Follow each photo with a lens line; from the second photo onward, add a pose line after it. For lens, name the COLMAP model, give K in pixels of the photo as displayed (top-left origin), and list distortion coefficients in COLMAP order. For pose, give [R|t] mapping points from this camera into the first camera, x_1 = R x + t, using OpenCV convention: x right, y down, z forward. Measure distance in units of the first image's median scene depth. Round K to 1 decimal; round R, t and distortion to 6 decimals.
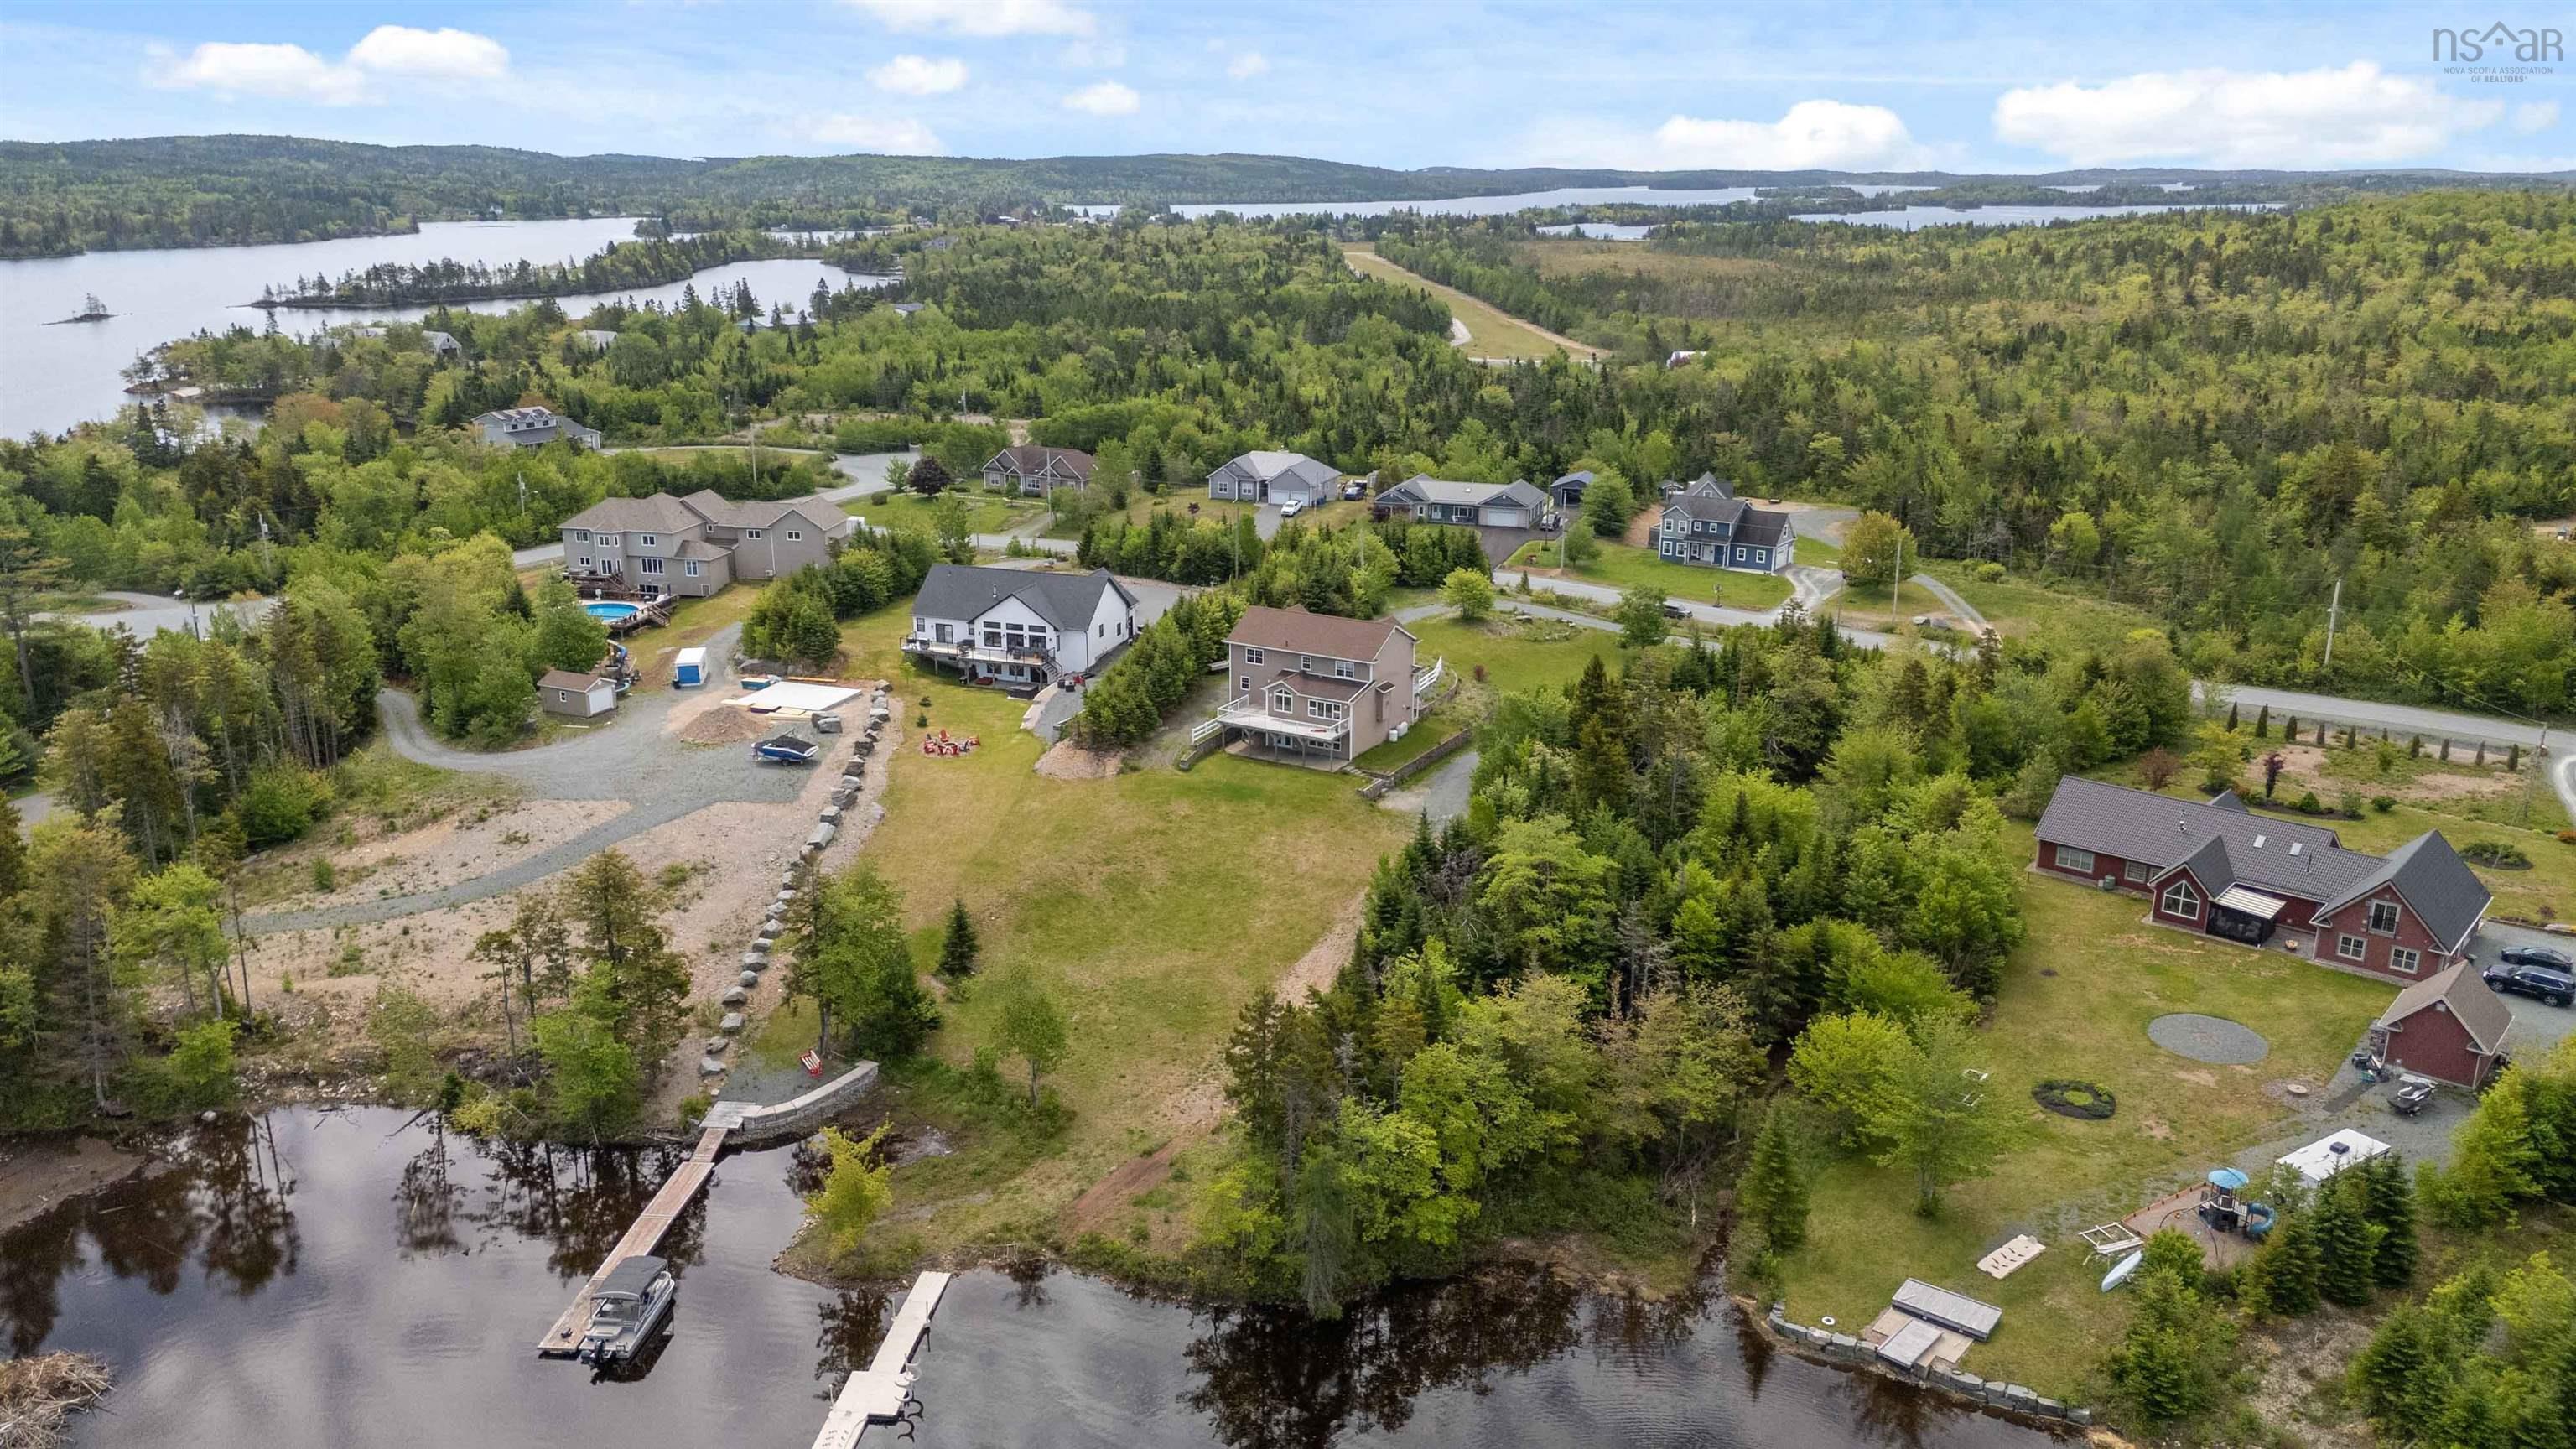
lens RADIAL K [[1789.3, 0, 1288.0], [0, 1789.3, 724.5], [0, 0, 1]] dist [0.122205, -0.187104]
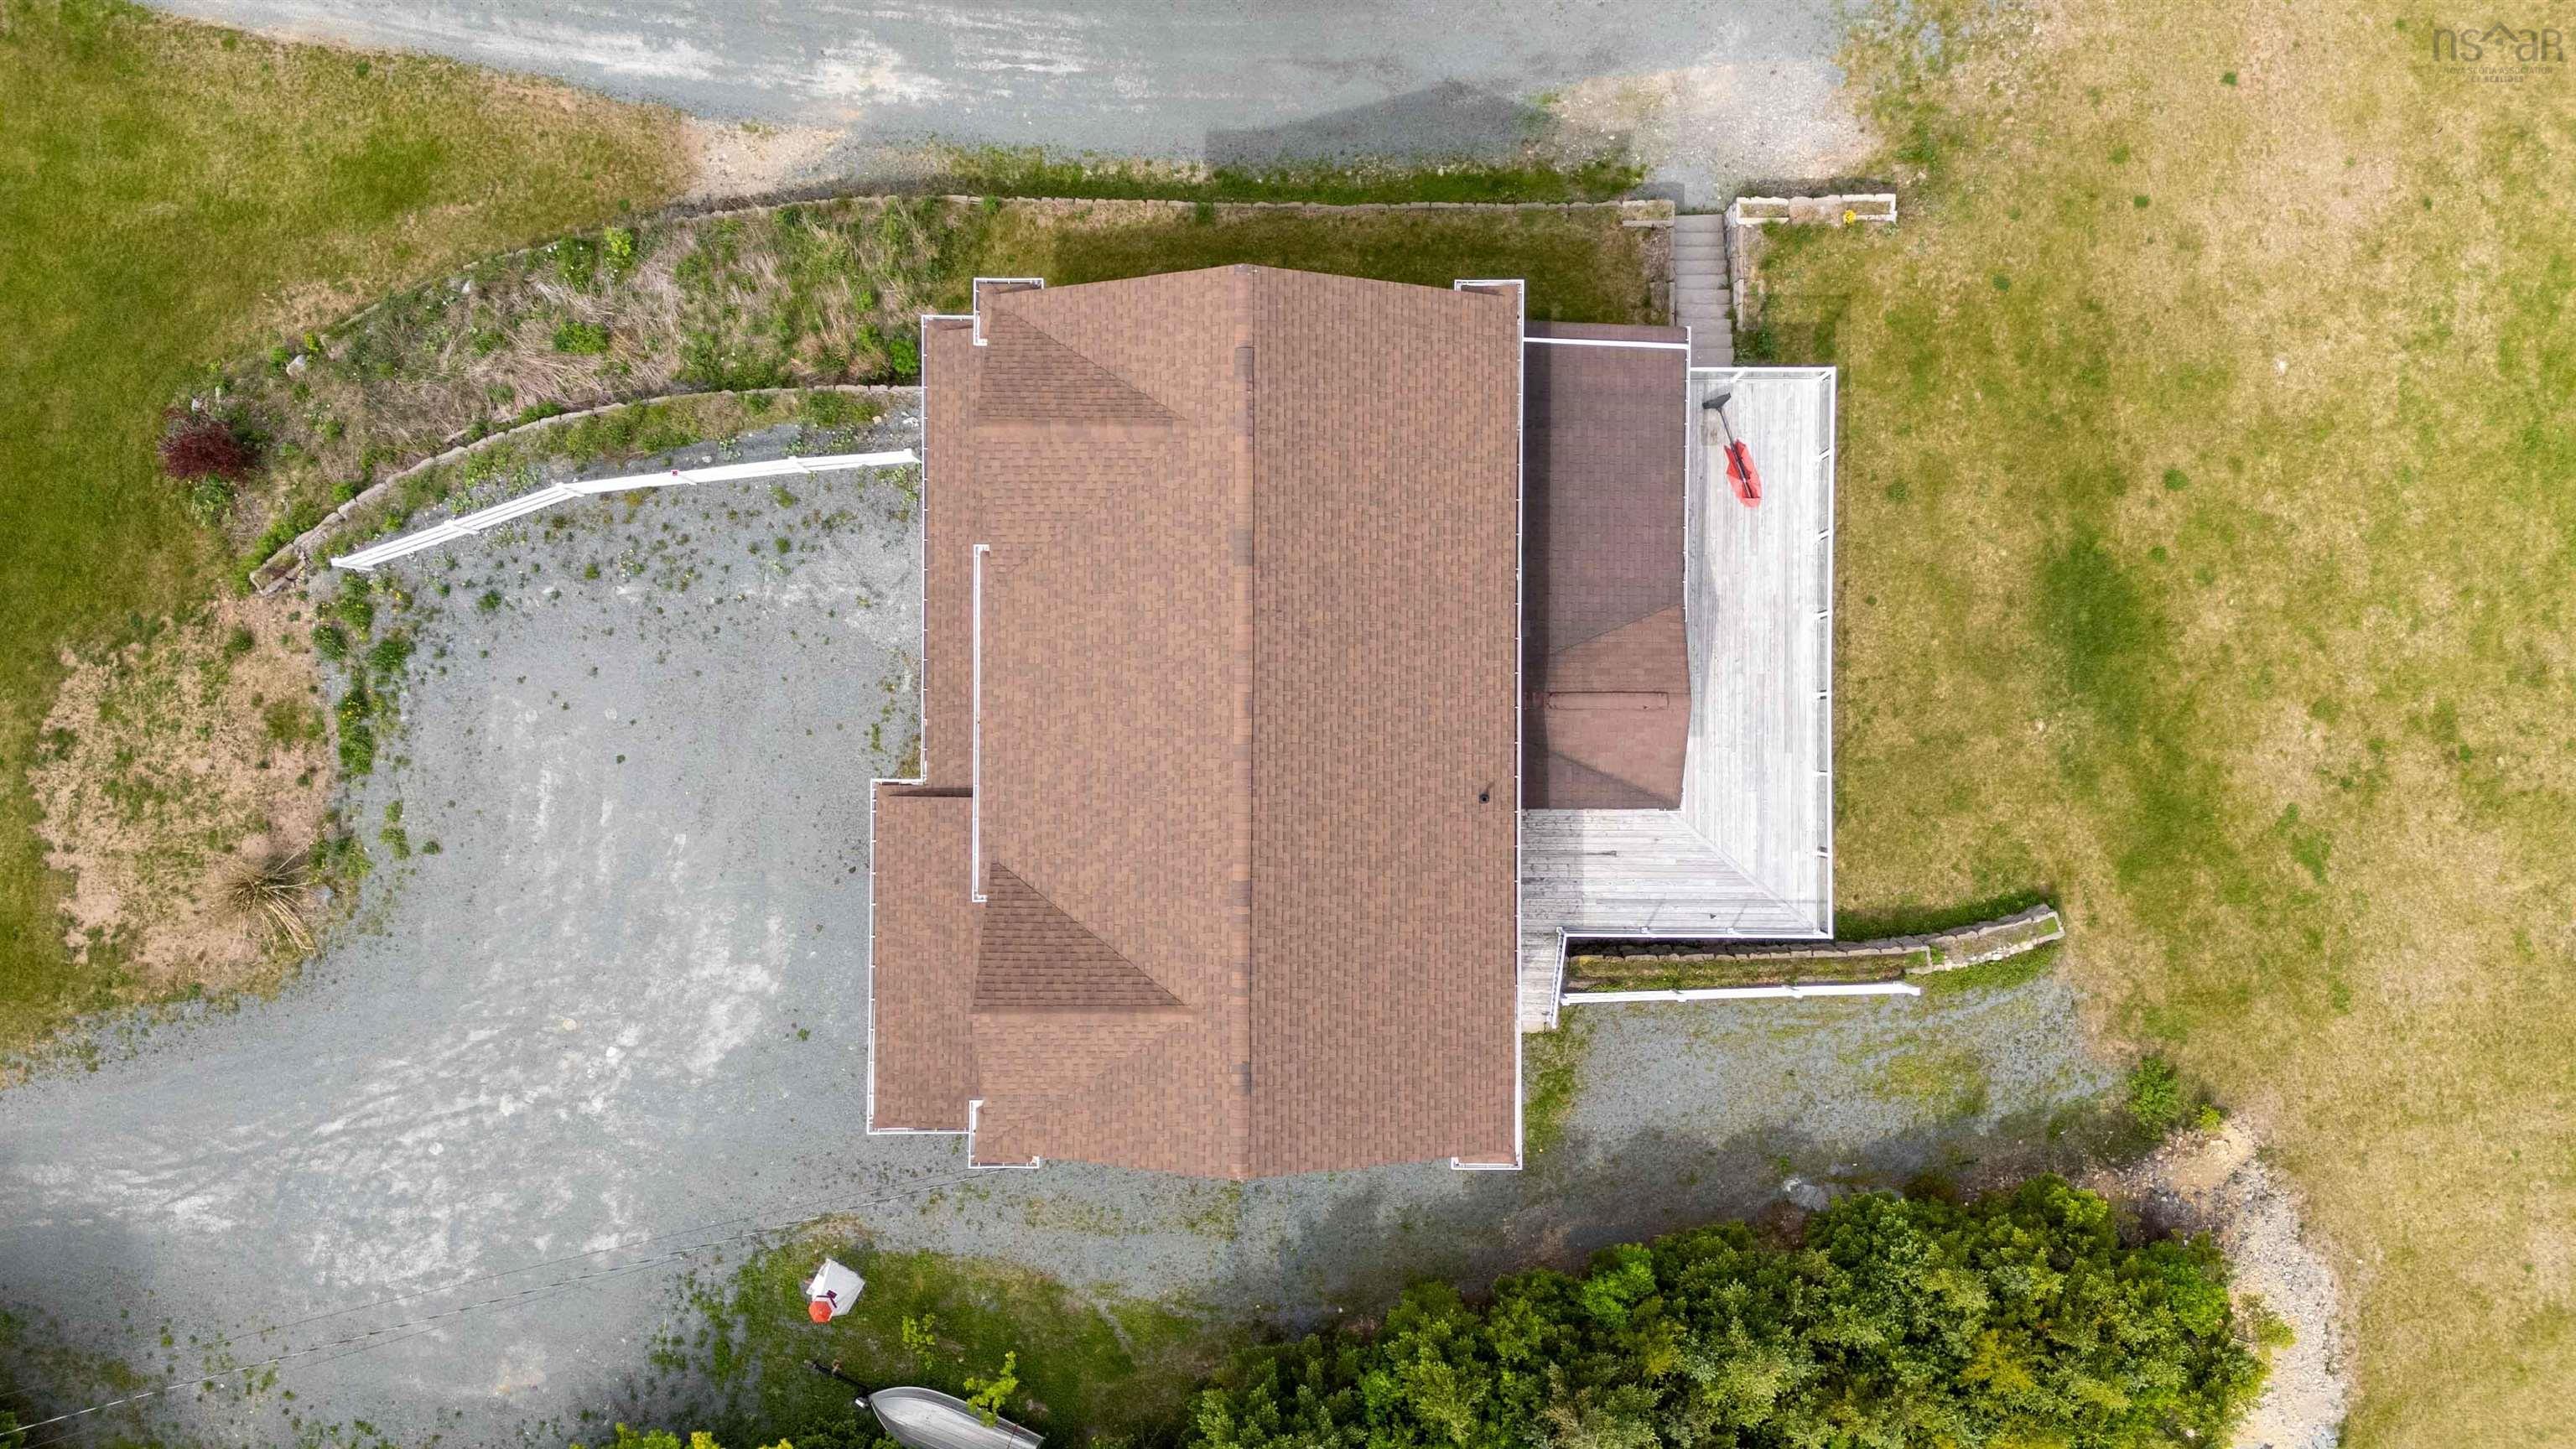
lens RADIAL K [[1851.5, 0, 1288.0], [0, 1851.5, 724.5], [0, 0, 1]] dist [0.085473, -0.096969]
pose [[-0.489171, -0.872184, 0.002619, 0.007051], [0.268460, -0.147709, 0.951899, -0.104019], [-0.829844, 0.466344, 0.306402, 0.408806]]
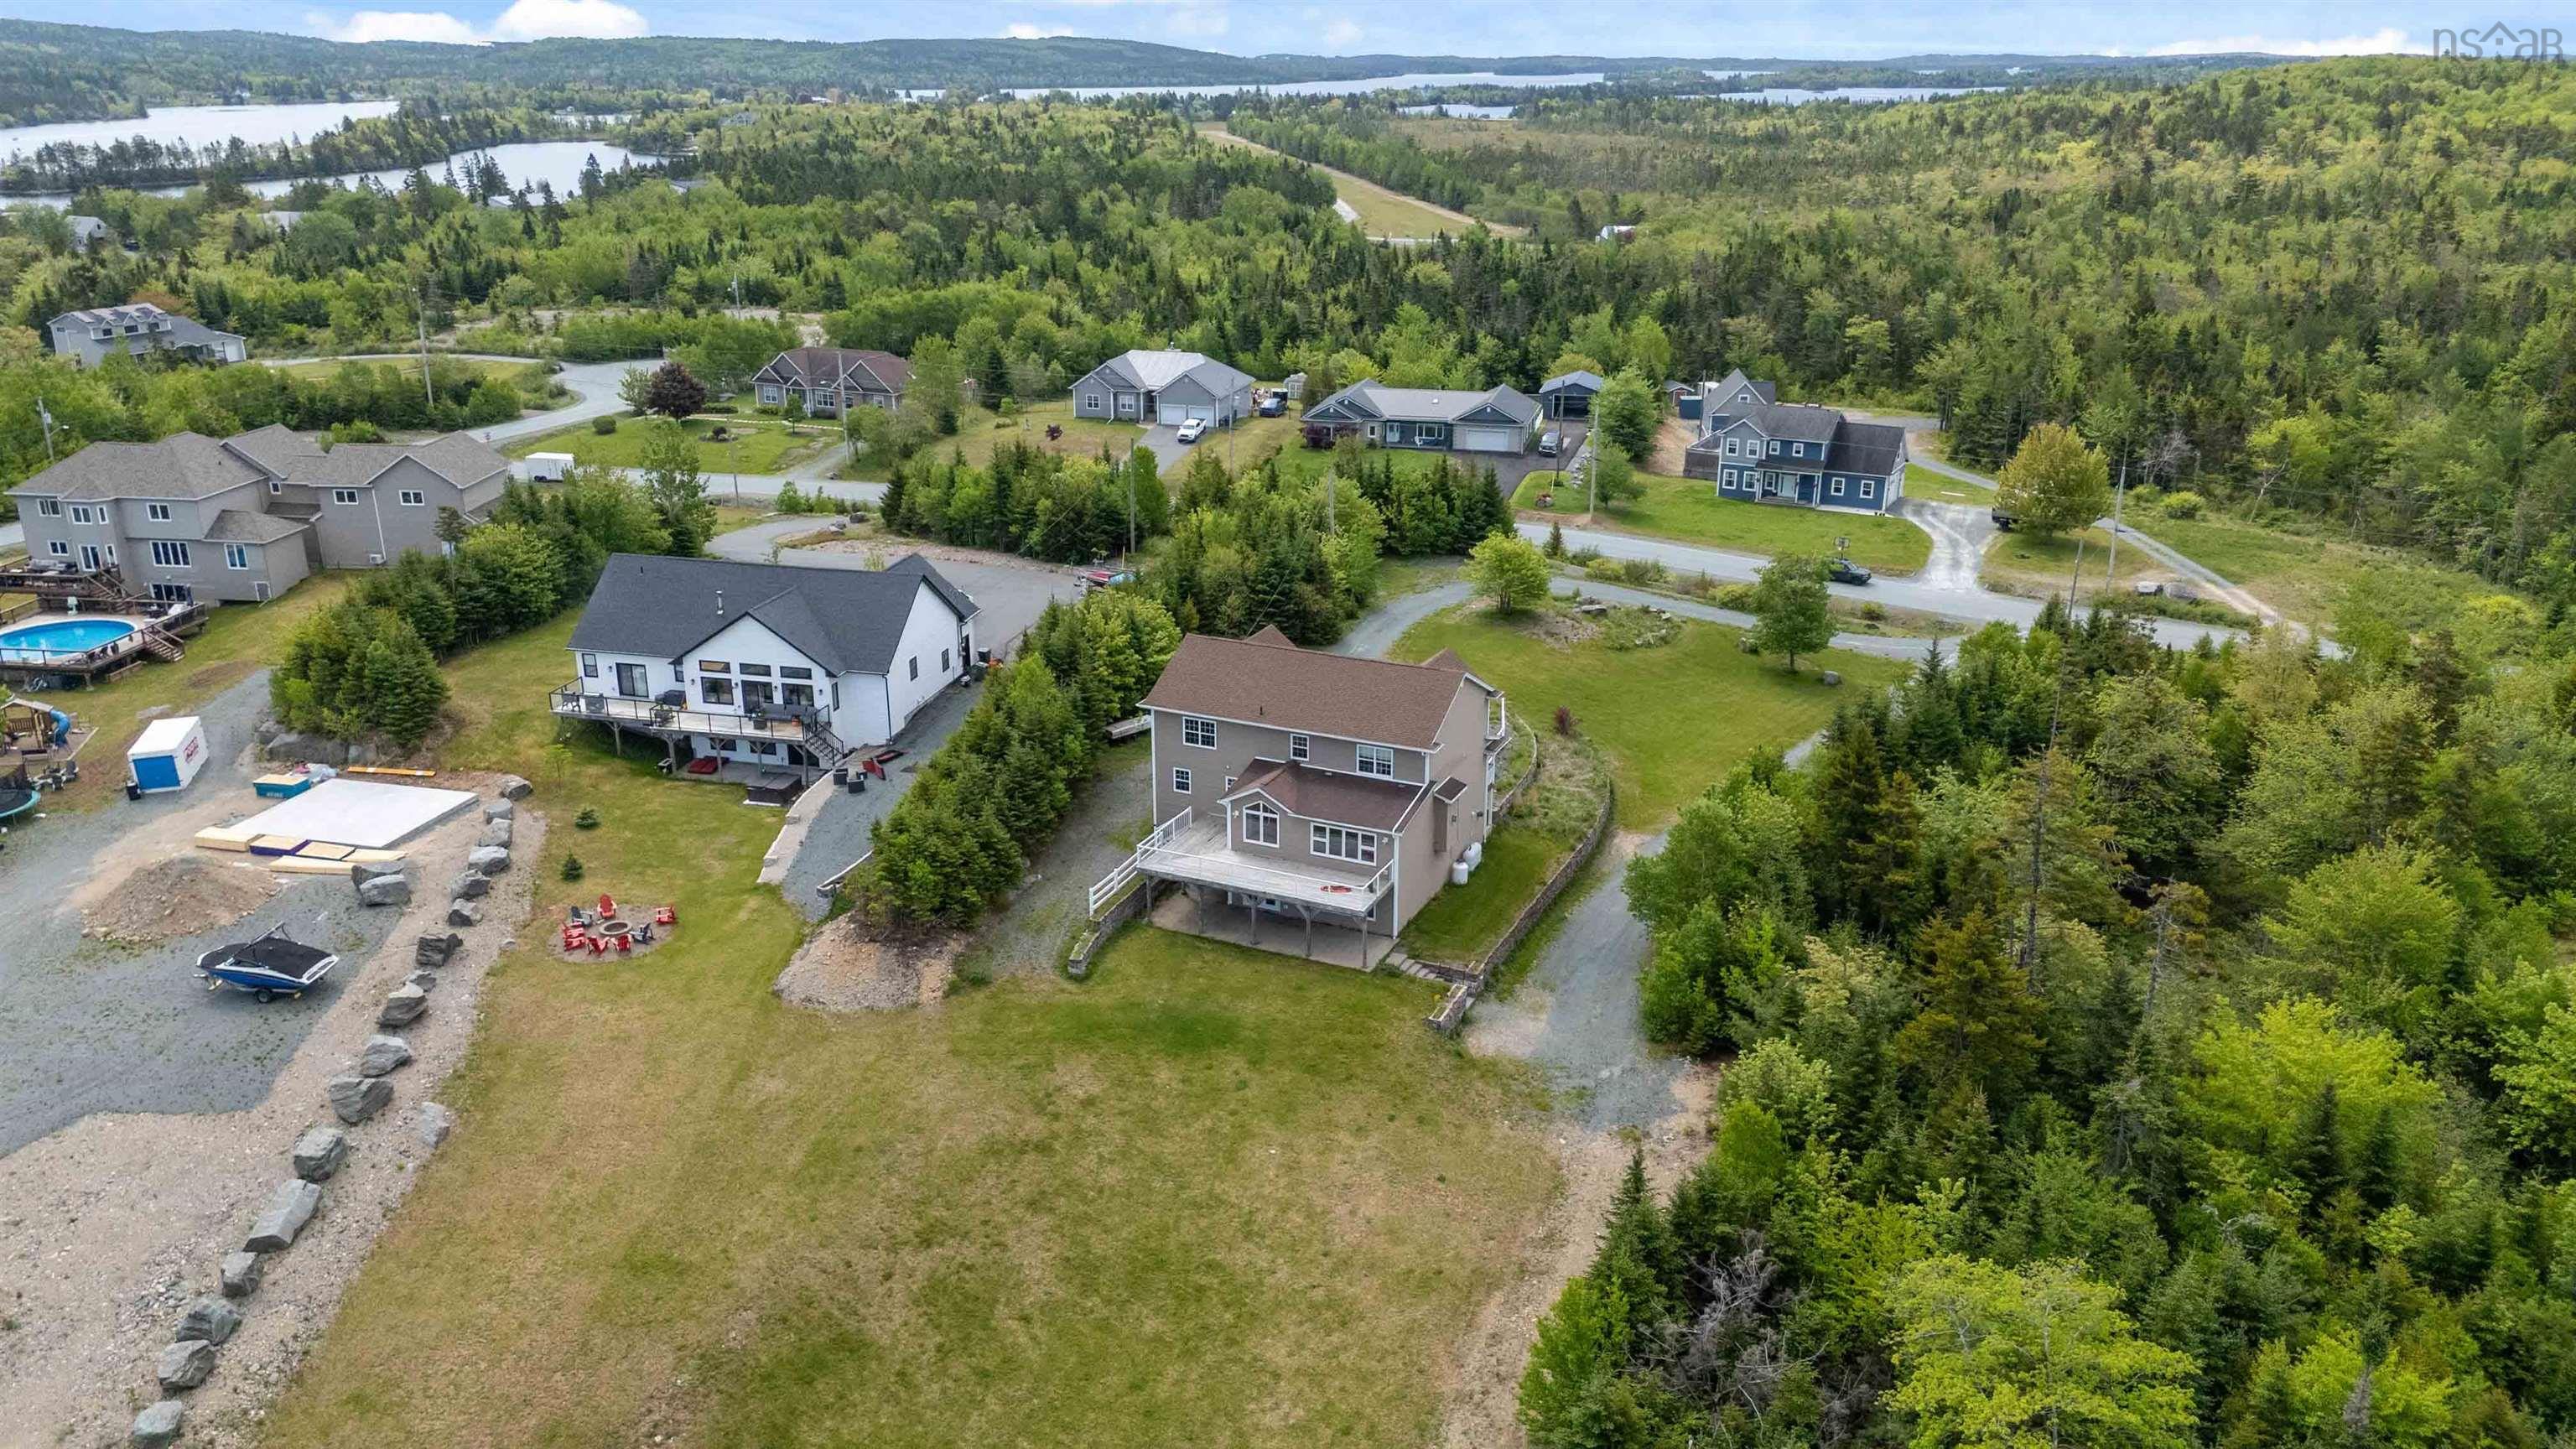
lens RADIAL K [[1851.5, 0, 1288.0], [0, 1851.5, 724.5], [0, 0, 1]] dist [0.085473, -0.096969]
pose [[0.996599, -0.030866, 0.076411, -0.014965], [0.027191, 0.998444, 0.048683, -0.029229], [-0.077795, -0.046439, 0.995887, 0.193665]]
